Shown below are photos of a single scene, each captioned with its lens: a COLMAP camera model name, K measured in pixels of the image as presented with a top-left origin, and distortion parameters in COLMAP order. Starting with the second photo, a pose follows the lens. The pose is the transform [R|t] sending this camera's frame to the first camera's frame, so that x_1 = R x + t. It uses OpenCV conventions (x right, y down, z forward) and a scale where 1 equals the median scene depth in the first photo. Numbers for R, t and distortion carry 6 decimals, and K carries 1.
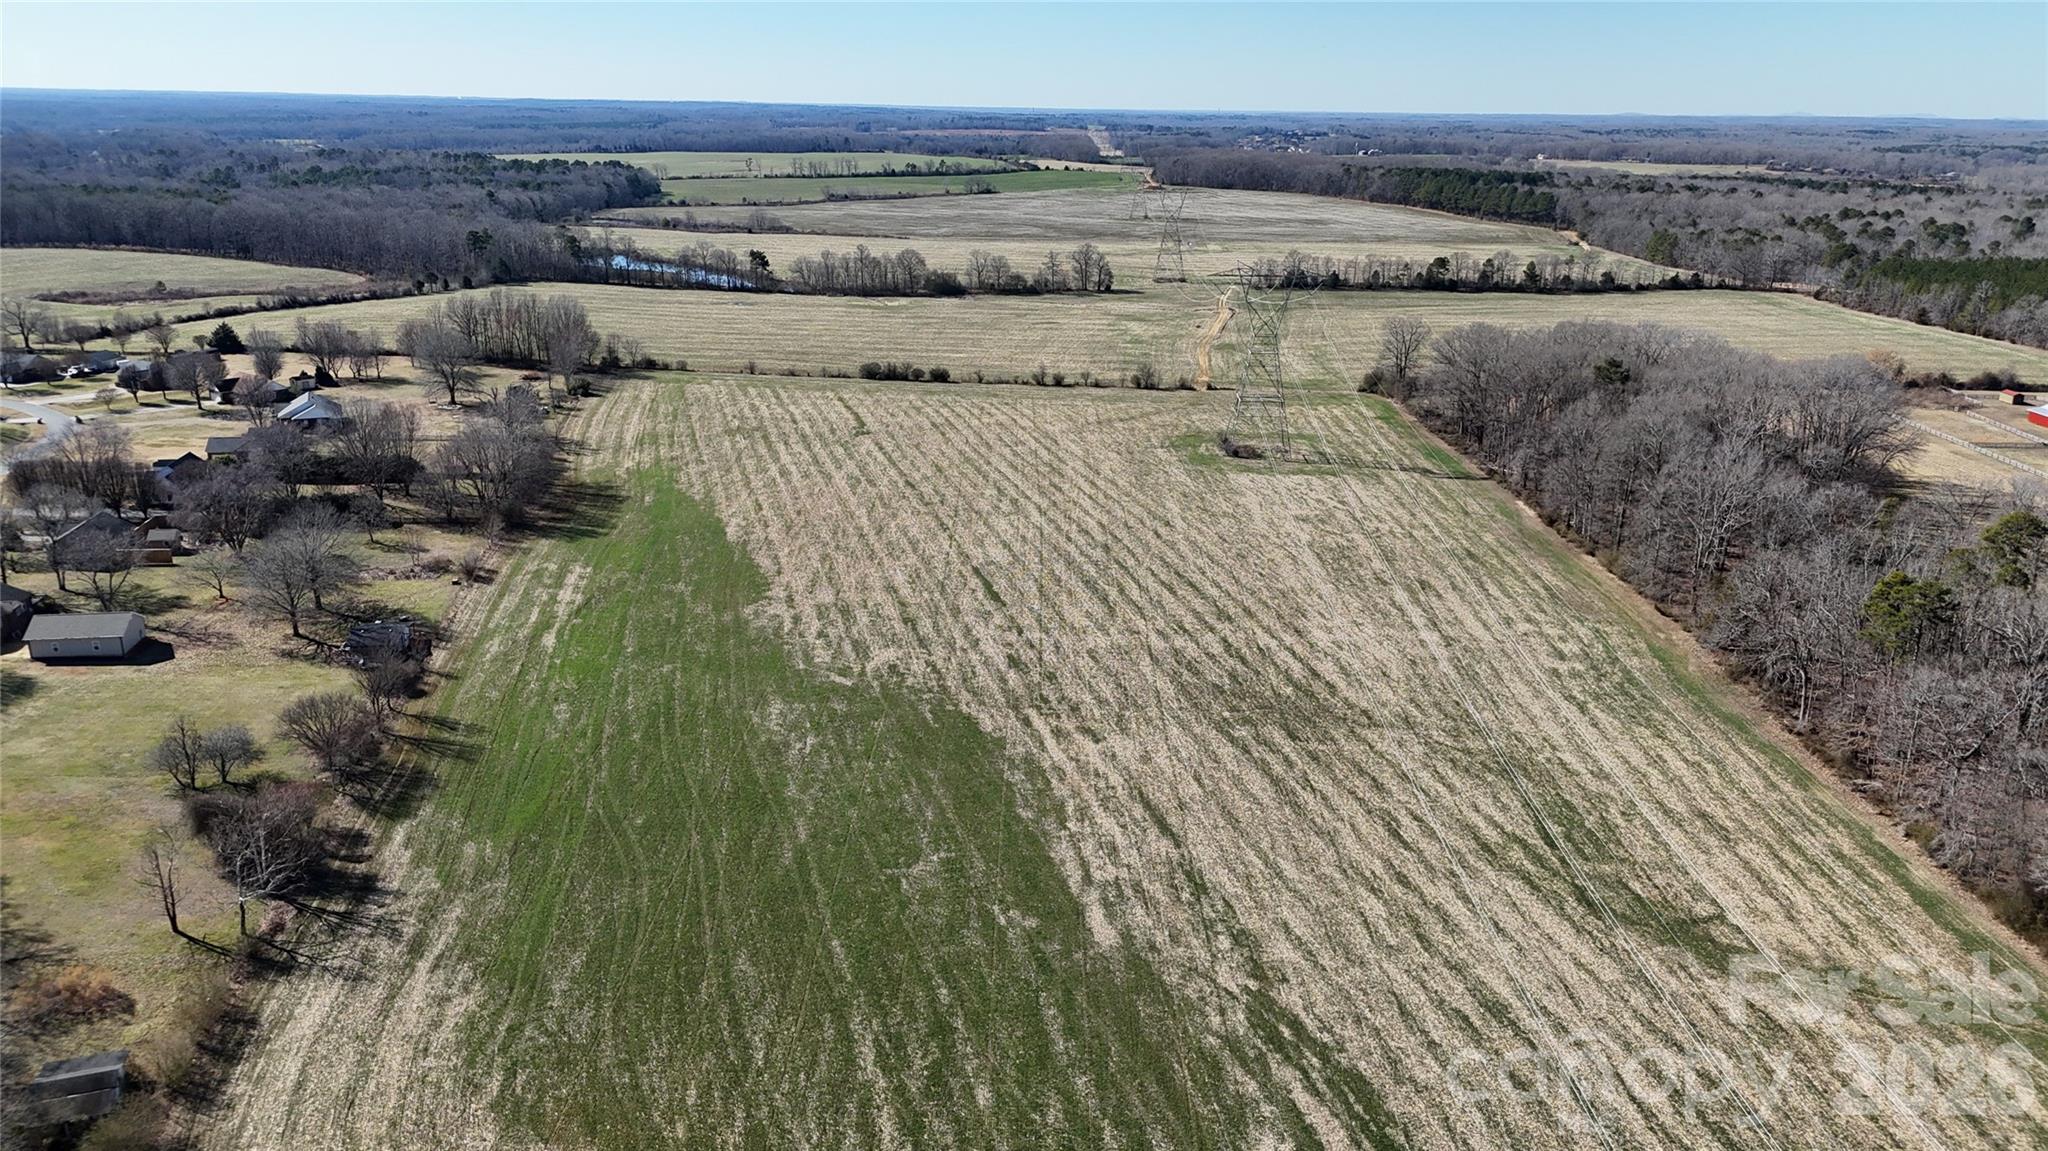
lens RADIAL K [[1505.1, 0, 1034.1], [0, 1505.1, 580.3], [0, 0, 1]] dist [0.074271, -0.067205]
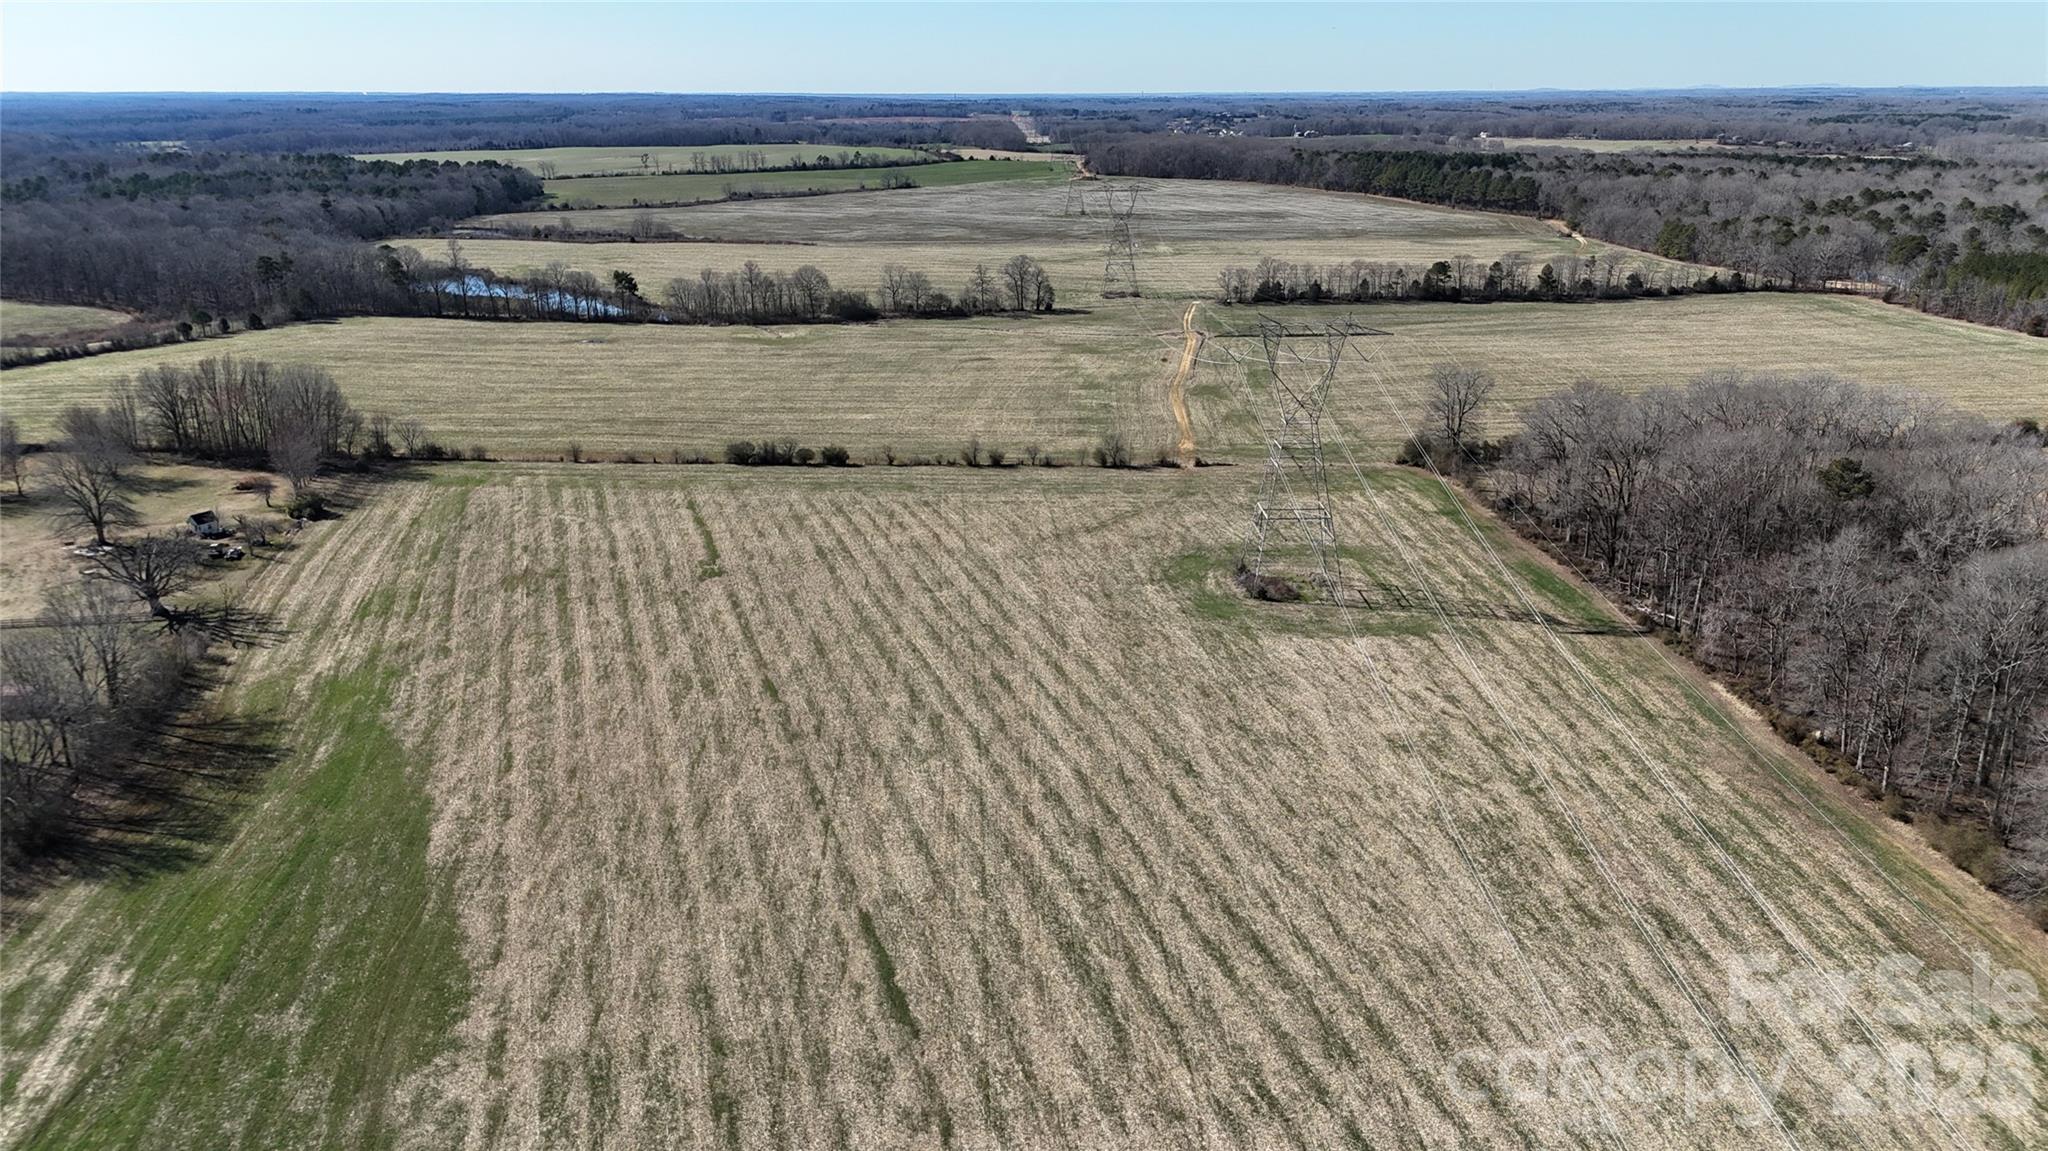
lens RADIAL K [[1505.1, 0, 1033.5], [0, 1505.1, 573.7], [0, 0, 1]] dist [0.074271, -0.067205]
pose [[0.998656, -0.031709, 0.041000, 0.001503], [0.031508, 0.999488, 0.005544, -0.050574], [-0.041155, -0.004245, 0.999144, 0.163724]]
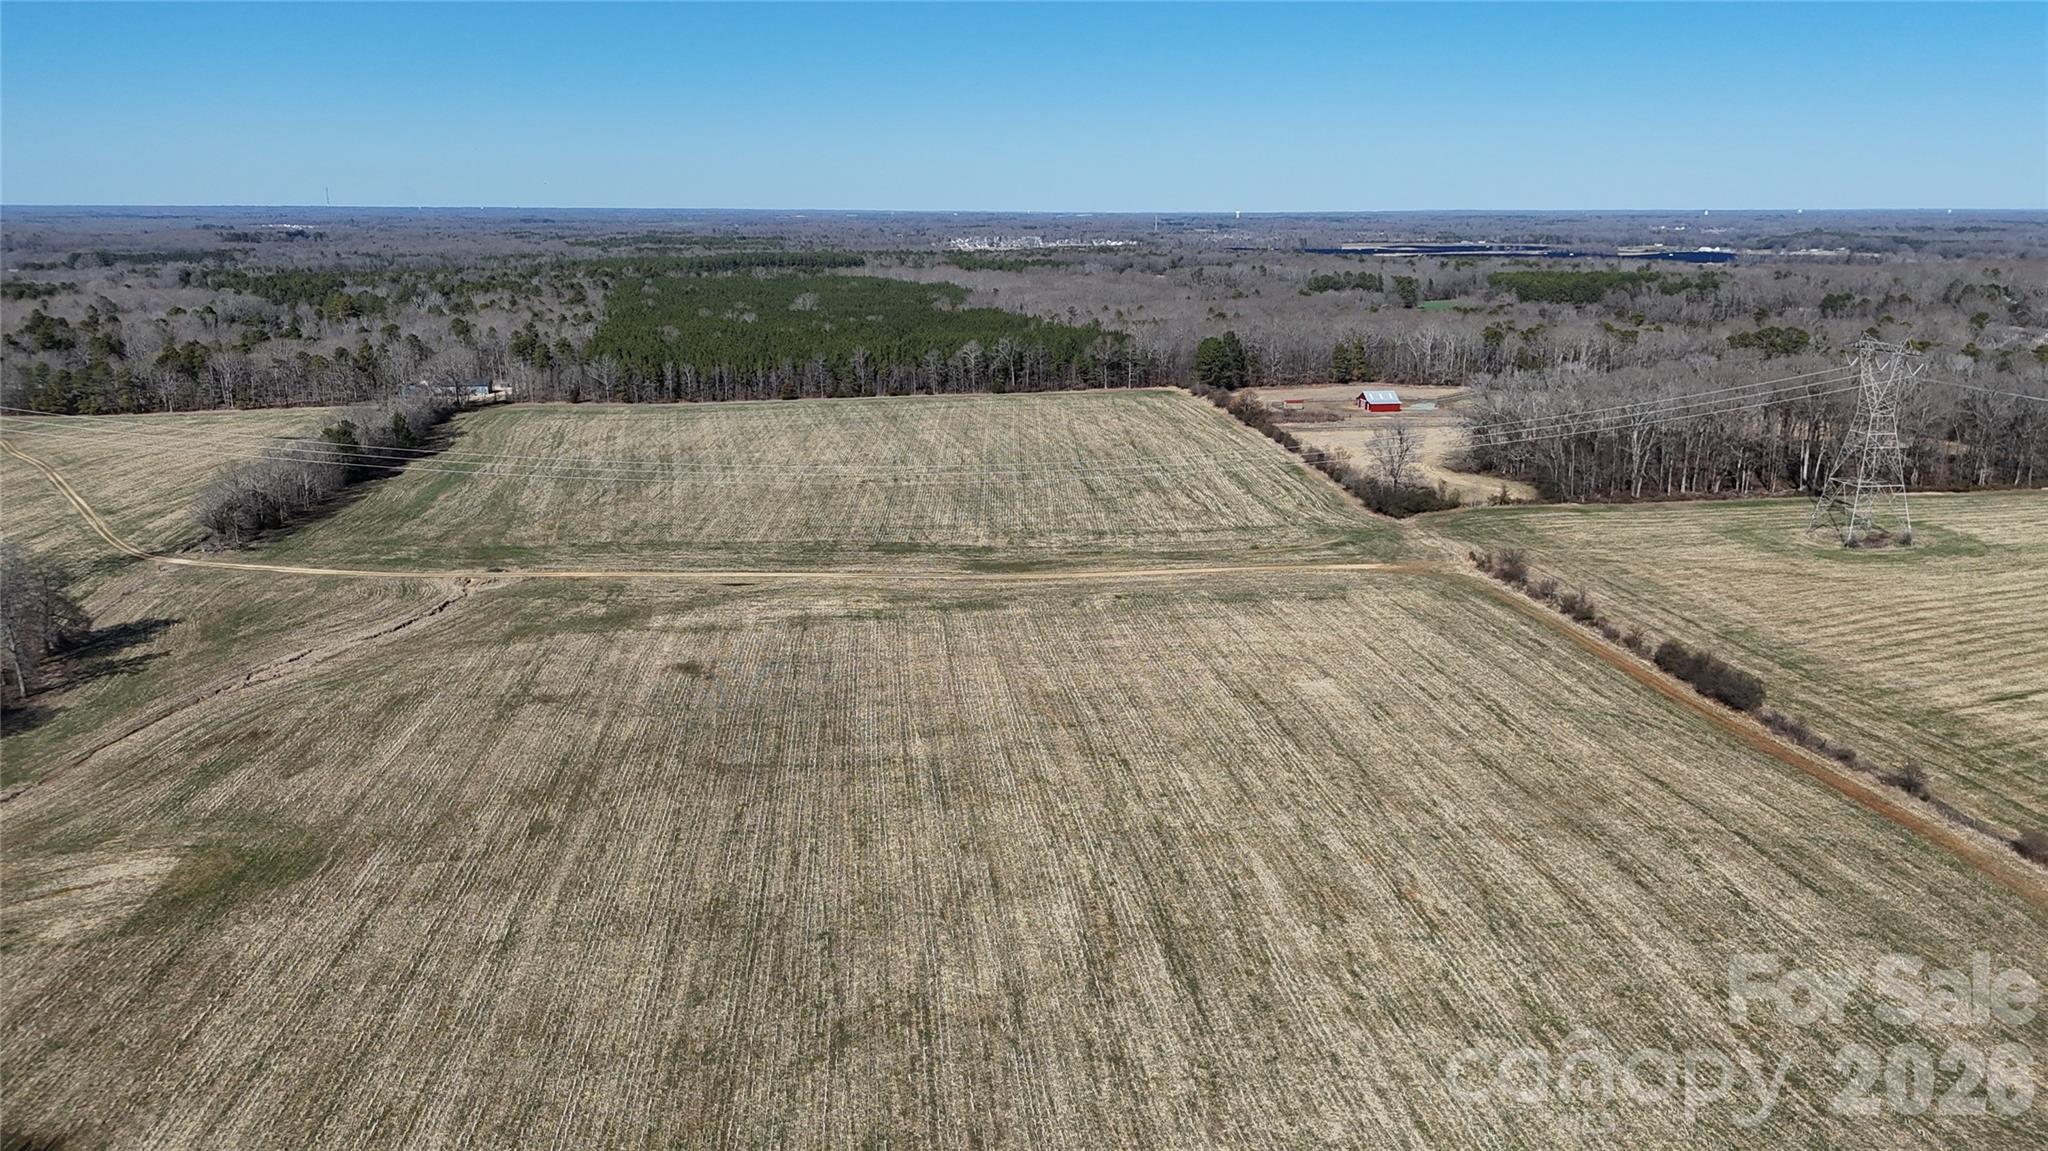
lens RADIAL K [[1505.1, 0, 1032.5], [0, 1505.1, 572.5], [0, 0, 1]] dist [0.074271, -0.067205]
pose [[-0.140326, -0.248795, 0.958337, -0.347239], [0.297661, 0.912537, 0.280490, -0.244676], [-0.944302, 0.324620, -0.053996, 0.784736]]
